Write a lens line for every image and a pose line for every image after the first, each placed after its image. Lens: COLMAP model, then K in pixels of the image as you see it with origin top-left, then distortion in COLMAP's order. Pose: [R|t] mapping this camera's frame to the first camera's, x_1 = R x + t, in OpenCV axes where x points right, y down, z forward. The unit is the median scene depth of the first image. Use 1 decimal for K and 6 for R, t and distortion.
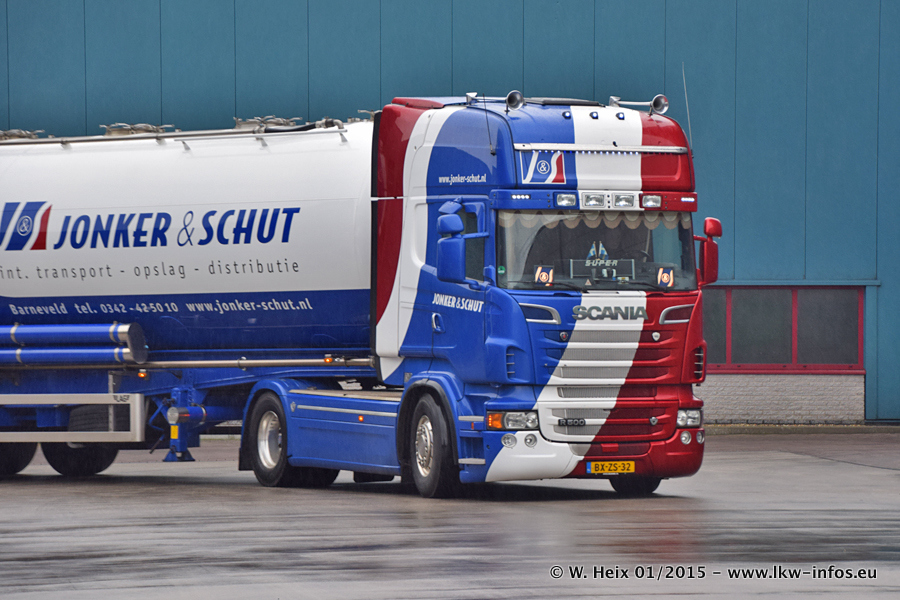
lens RADIAL K [[3772.6, 0, 450.0], [0, 3772.6, 300.0], [0, 0, 1]] dist [0.232803, 0.041019]
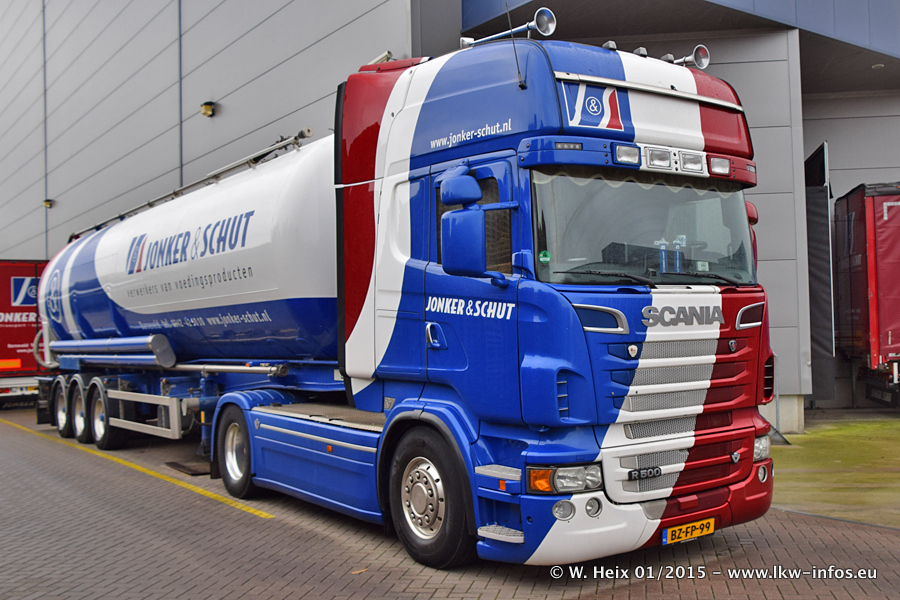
lens RADIAL K [[925.8, 0, 512.6], [0, 925.8, 325.1], [0, 0, 1]] dist [-0.103979, -0.006096]
pose [[0.981902, -0.027229, 0.187421, -0.022625], [0.025848, 0.999618, 0.009811, 0.002696], [-0.187616, -0.004789, 0.982231, 0.833934]]
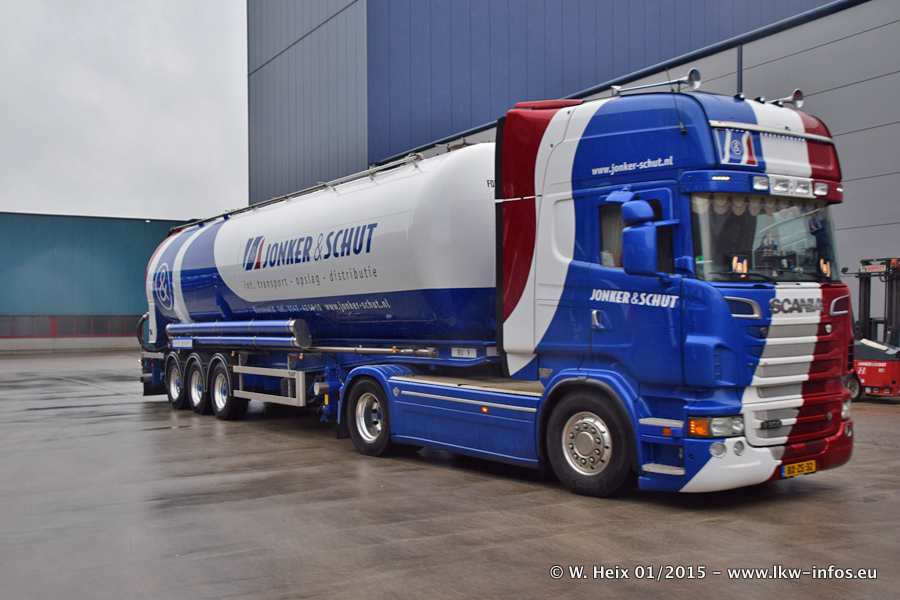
lens RADIAL K [[933.6, 0, 448.7], [0, 933.6, 316.0], [0, 0, 1]] dist [0.018923, 0.018683]
pose [[0.982102, -0.020510, 0.187229, -0.086910], [0.017904, 0.999718, 0.015600, 0.000872], [-0.187497, -0.011969, 0.982192, 0.786816]]
